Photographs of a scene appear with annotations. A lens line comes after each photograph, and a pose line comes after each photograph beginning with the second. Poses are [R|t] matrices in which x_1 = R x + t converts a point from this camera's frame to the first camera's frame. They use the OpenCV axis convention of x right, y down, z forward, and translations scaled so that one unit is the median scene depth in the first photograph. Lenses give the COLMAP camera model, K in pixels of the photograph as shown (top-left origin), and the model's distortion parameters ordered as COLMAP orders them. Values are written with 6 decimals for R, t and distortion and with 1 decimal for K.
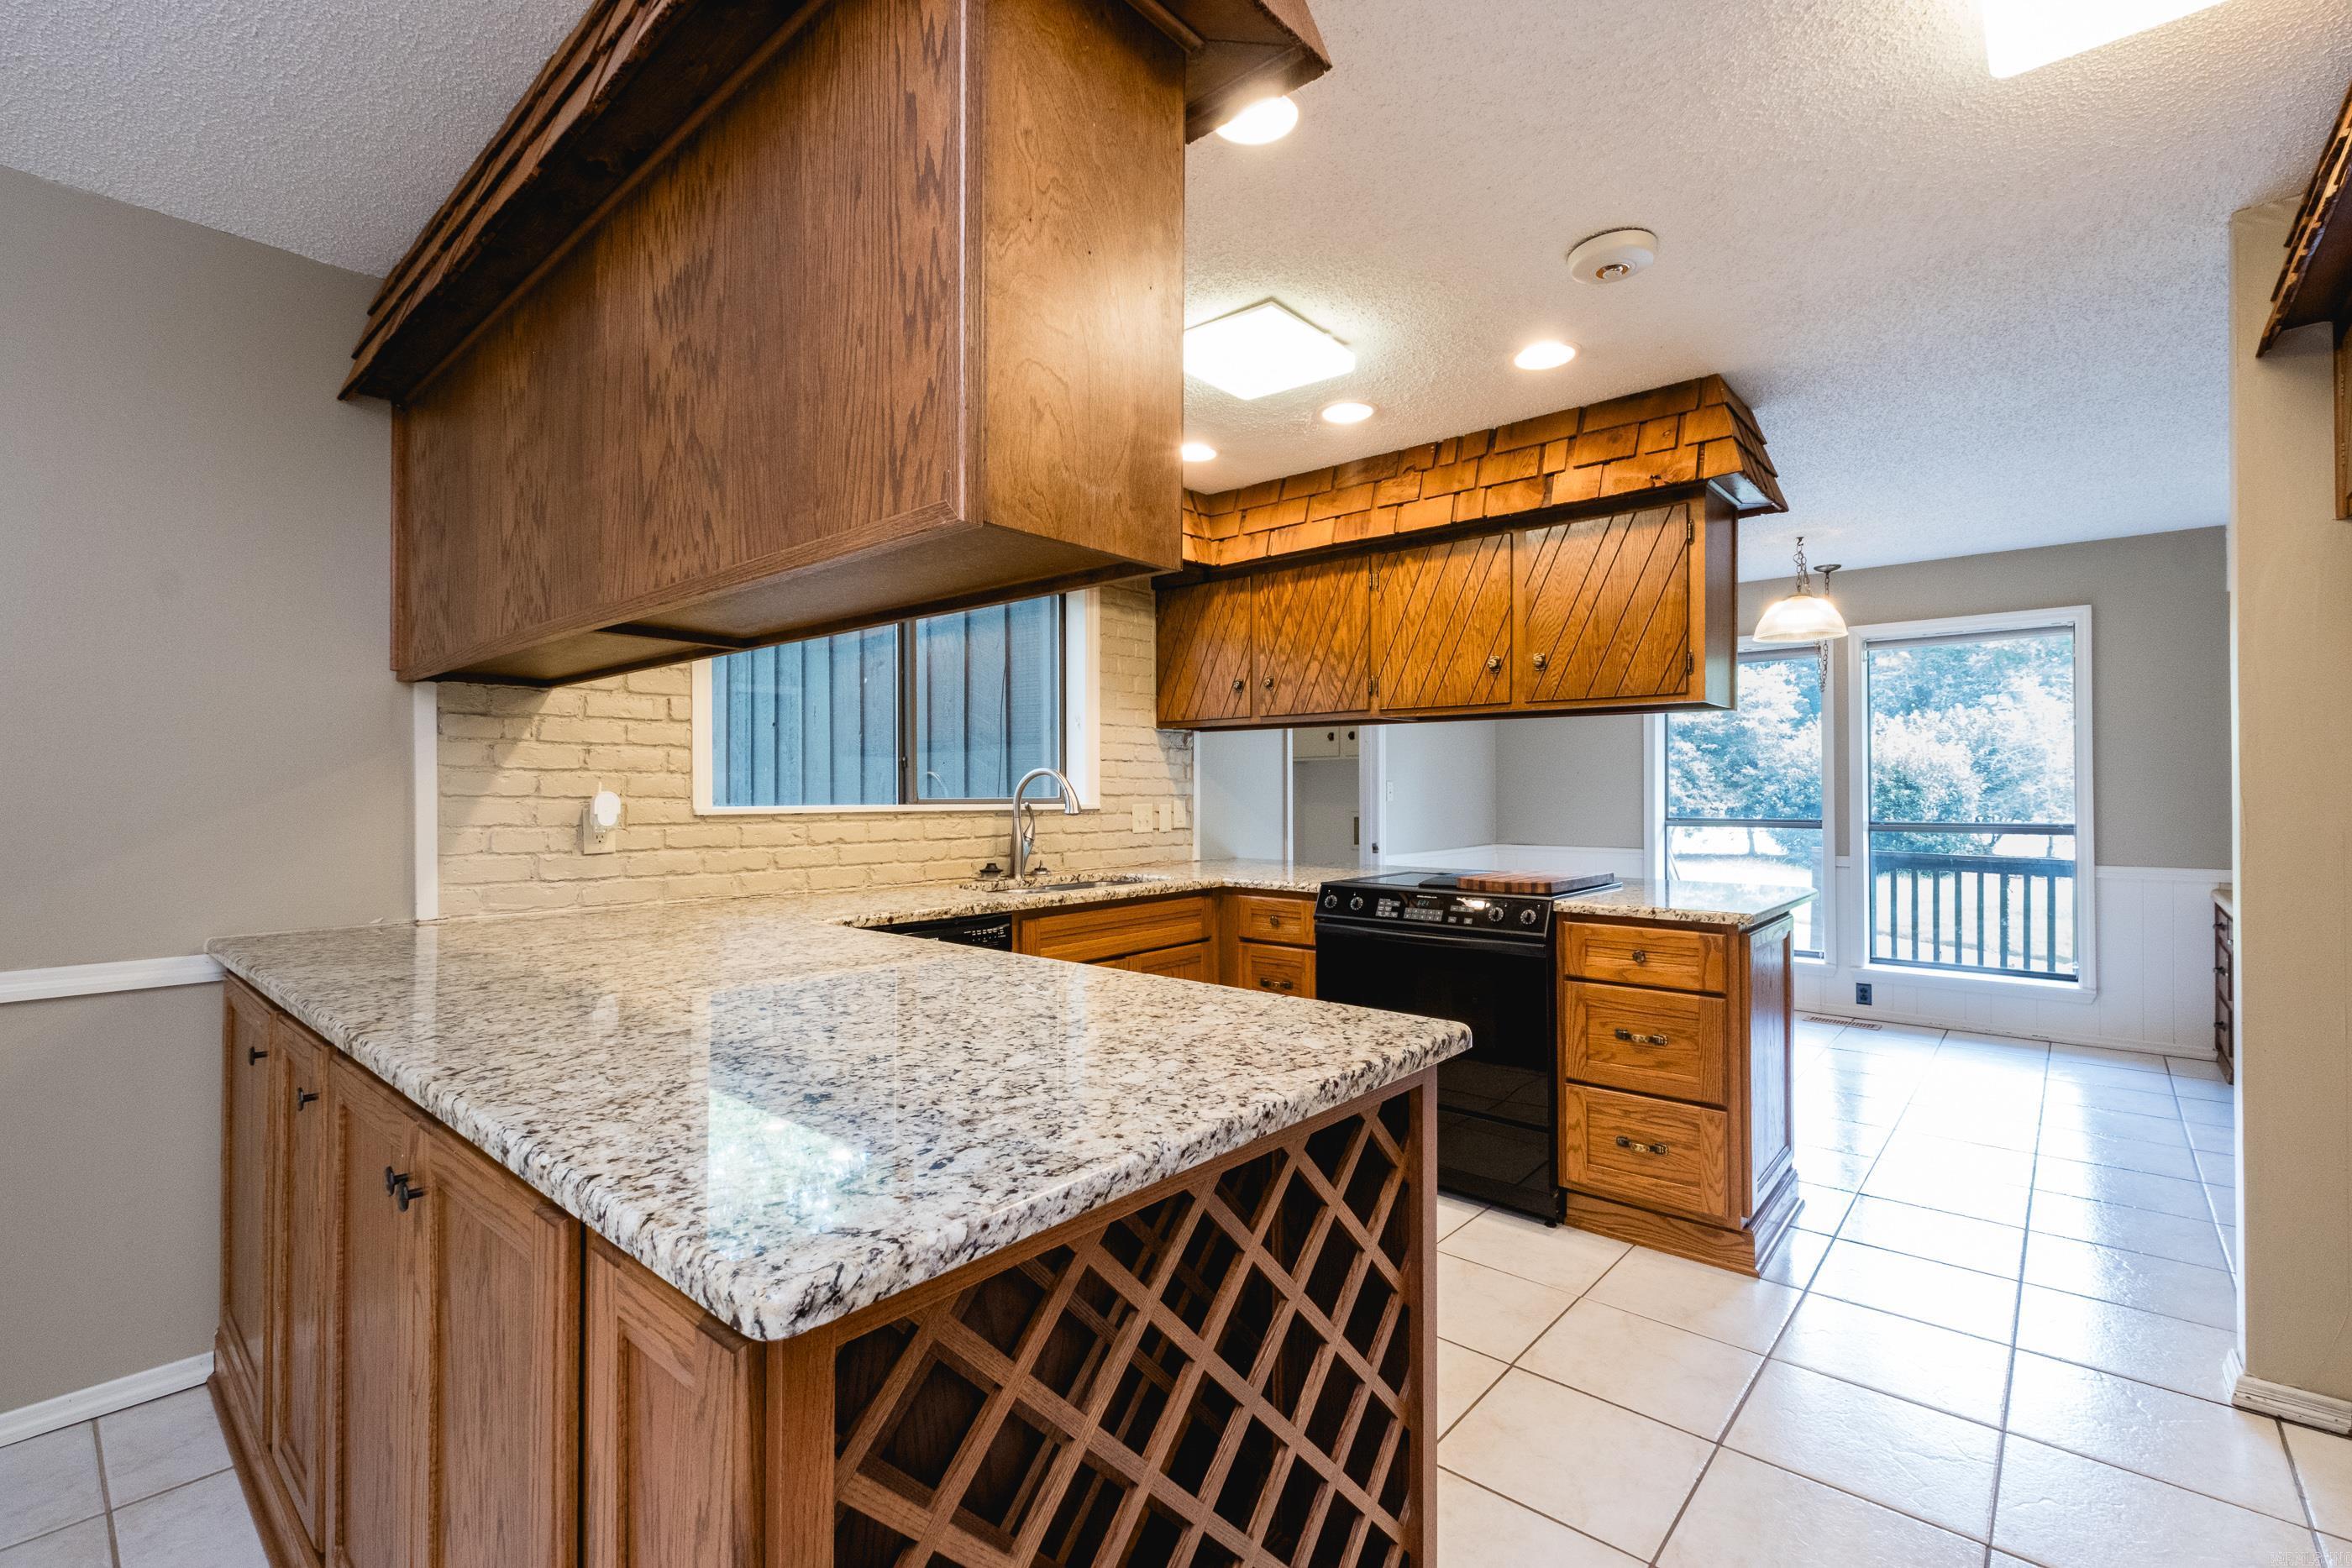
lens RADIAL K [[1031.5, 0, 1172.3], [0, 1031.5, 783.3], [0, 0, 1]] dist [-0.004346, -0.000132]
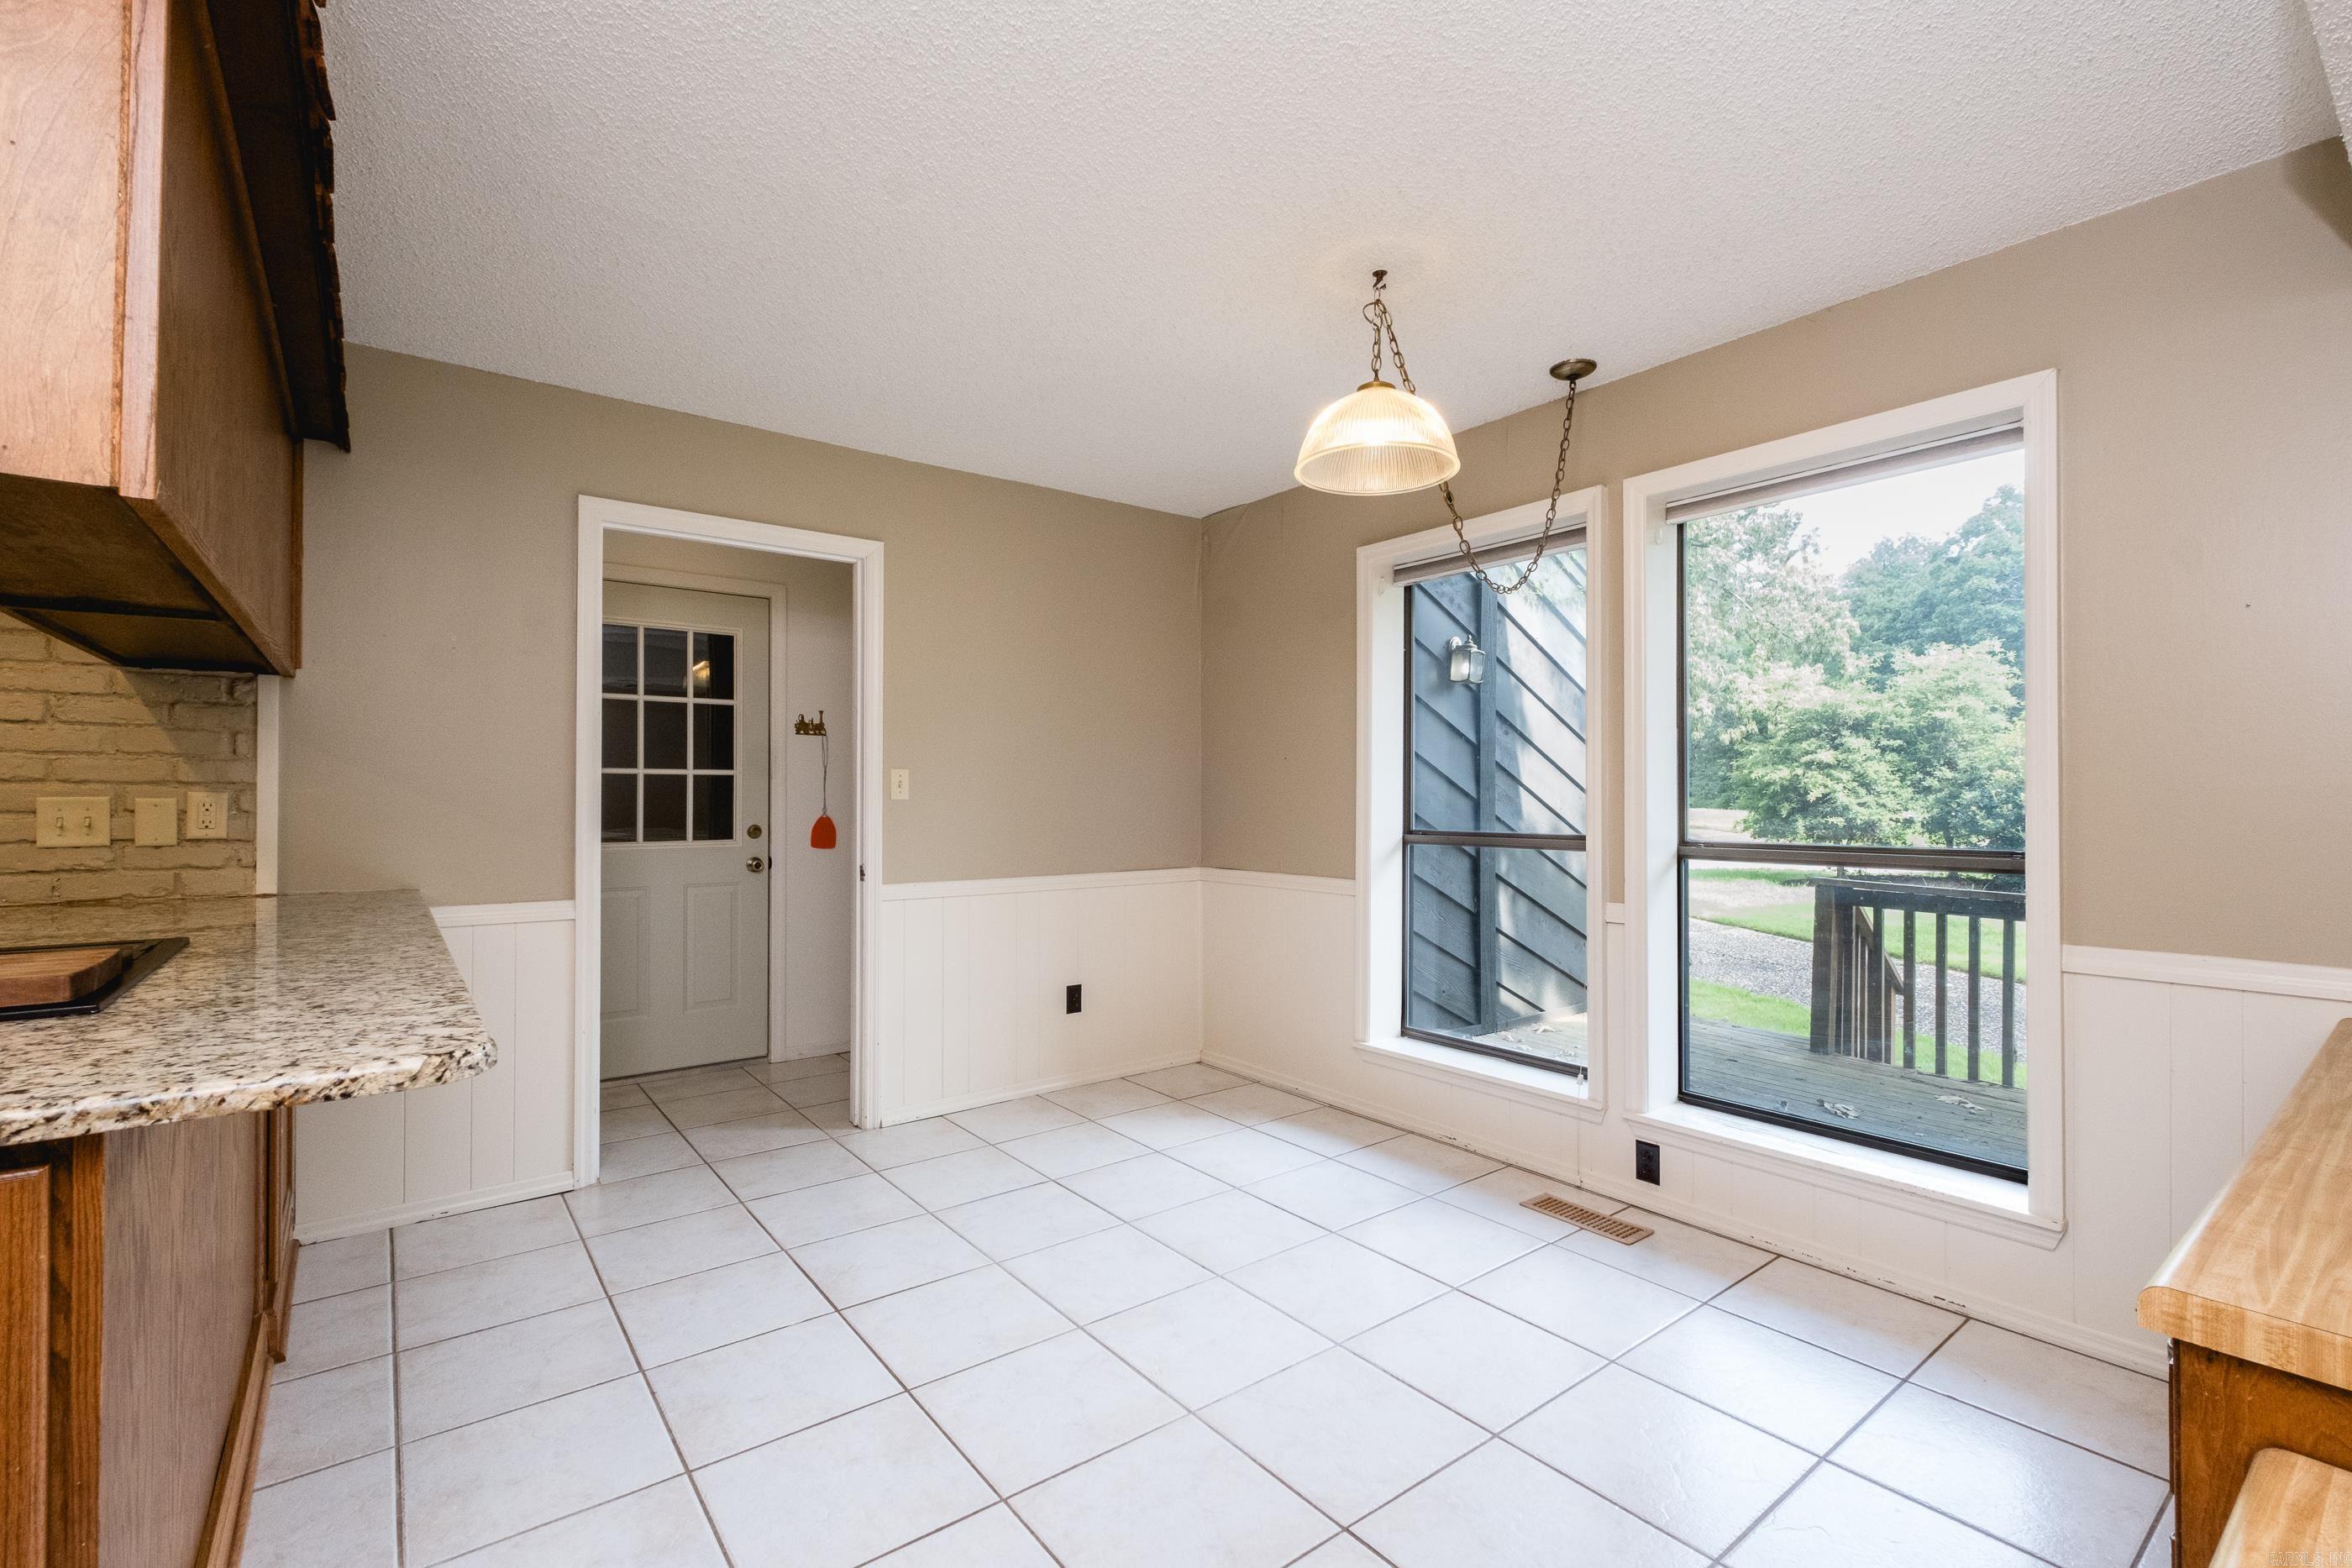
lens RADIAL K [[1031.5, 0, 1178.2], [0, 1031.5, 790.9], [0, 0, 1]] dist [-0.004346, -0.000132]
pose [[0.981385, 0.002034, -0.192040, 0.130338], [-0.002045, 0.999998, 0.000137, 0.002871], [0.192040, 0.000258, 0.981387, 0.104004]]
